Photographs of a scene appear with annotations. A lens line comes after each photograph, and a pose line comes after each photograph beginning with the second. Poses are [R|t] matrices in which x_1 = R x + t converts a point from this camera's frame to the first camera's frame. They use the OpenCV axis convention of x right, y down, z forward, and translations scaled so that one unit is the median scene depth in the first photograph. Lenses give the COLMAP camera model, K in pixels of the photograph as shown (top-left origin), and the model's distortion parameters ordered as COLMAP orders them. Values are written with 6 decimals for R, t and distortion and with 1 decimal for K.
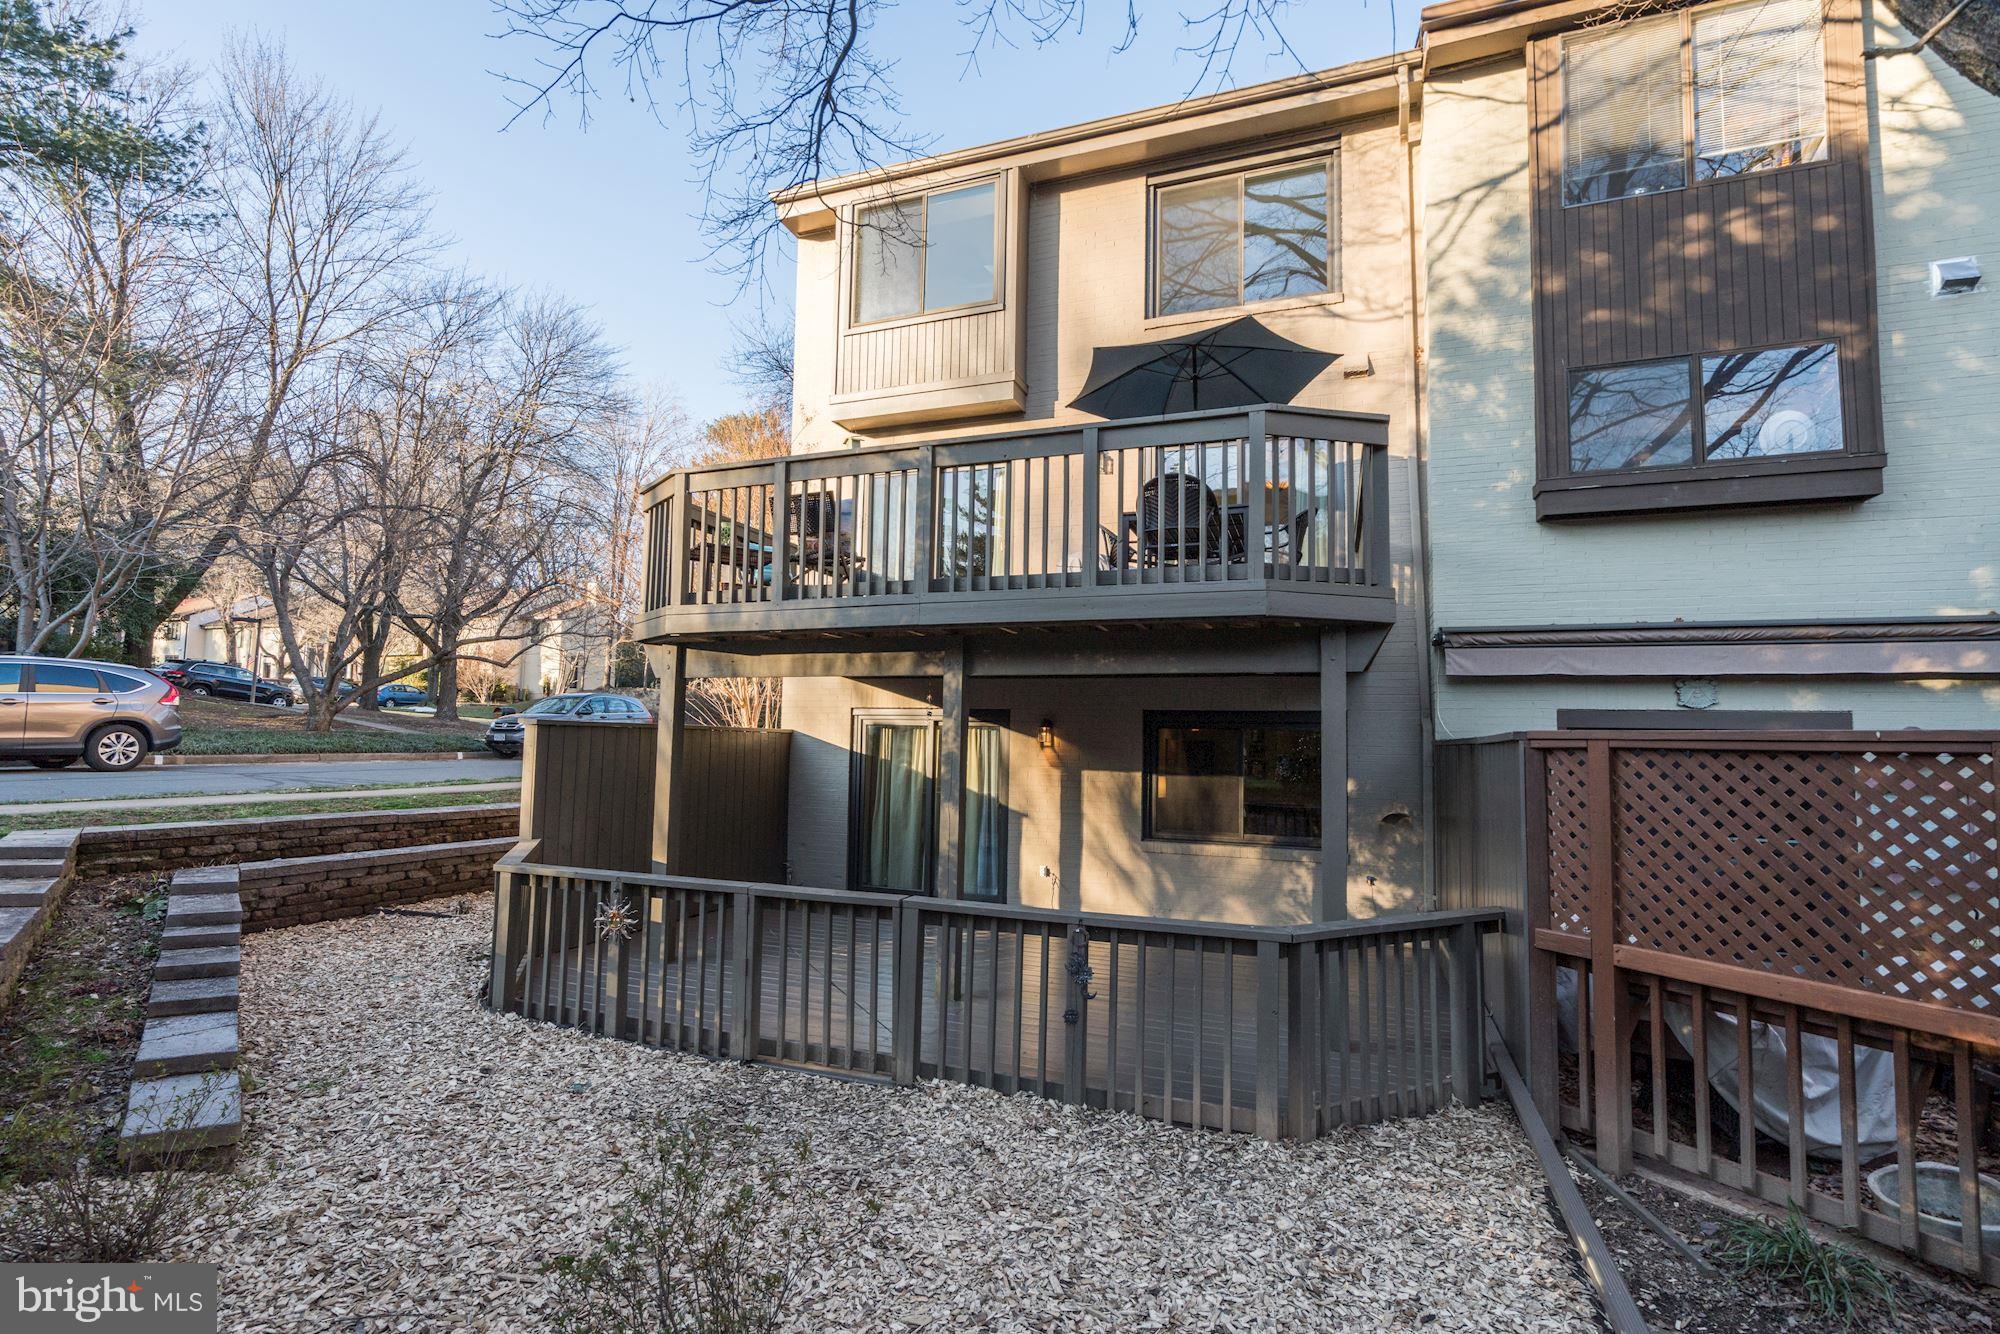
lens RADIAL K [[931.5, 0, 996.9], [0, 931.5, 676.8], [0, 0, 1]] dist [-0.008834, 0.003625]
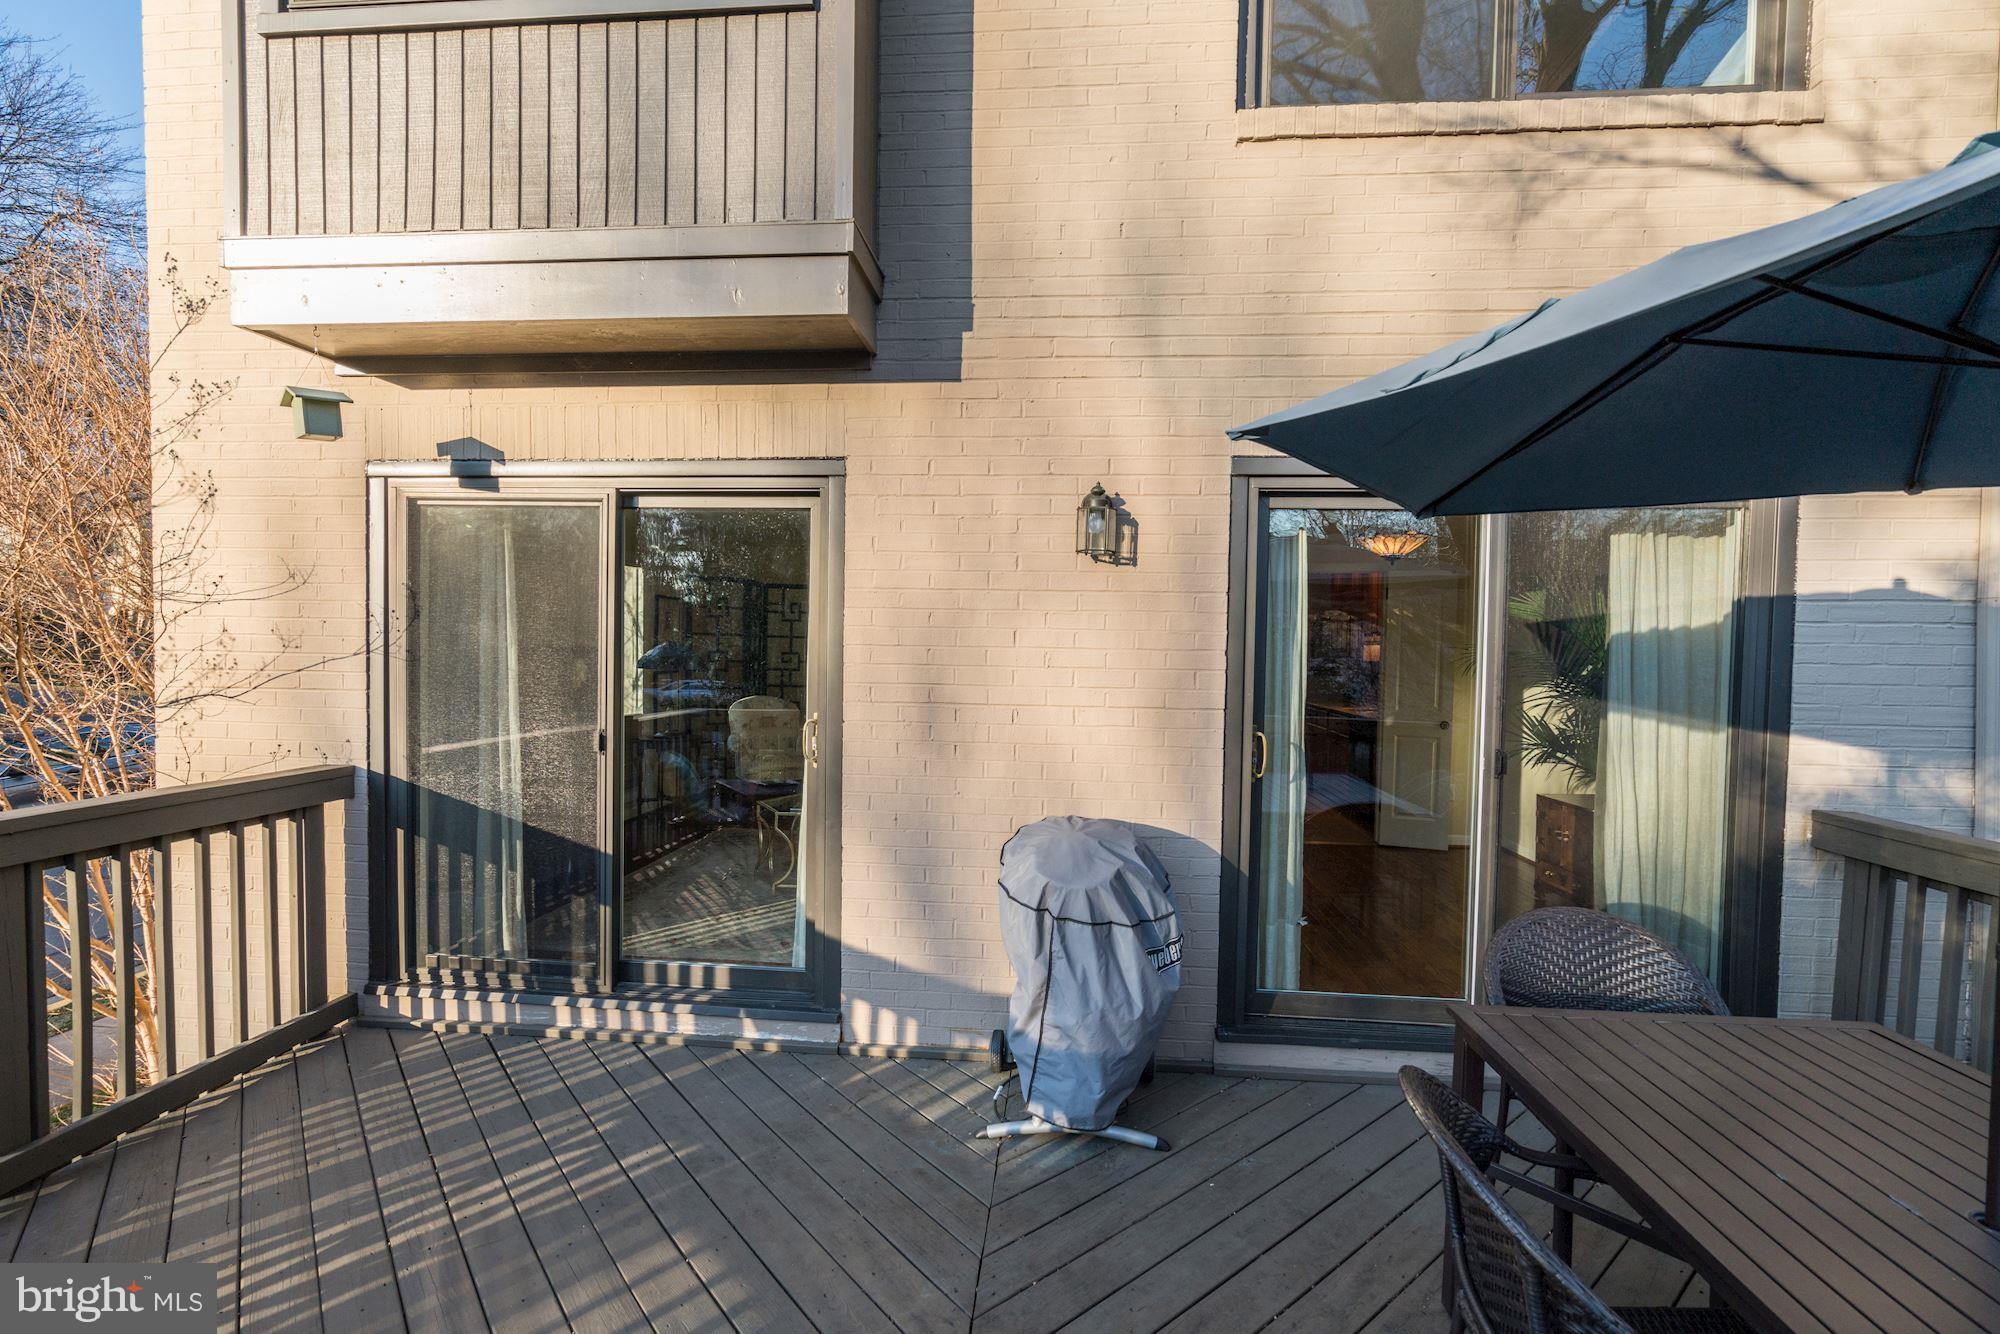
lens RADIAL K [[931.5, 0, 998.4], [0, 931.5, 671.5], [0, 0, 1]] dist [-0.008834, 0.003625]
pose [[0.961584, -0.006594, 0.274432, -0.025690], [-0.022258, 0.994547, 0.101887, -0.266824], [-0.273607, -0.104081, 0.956194, 0.851279]]
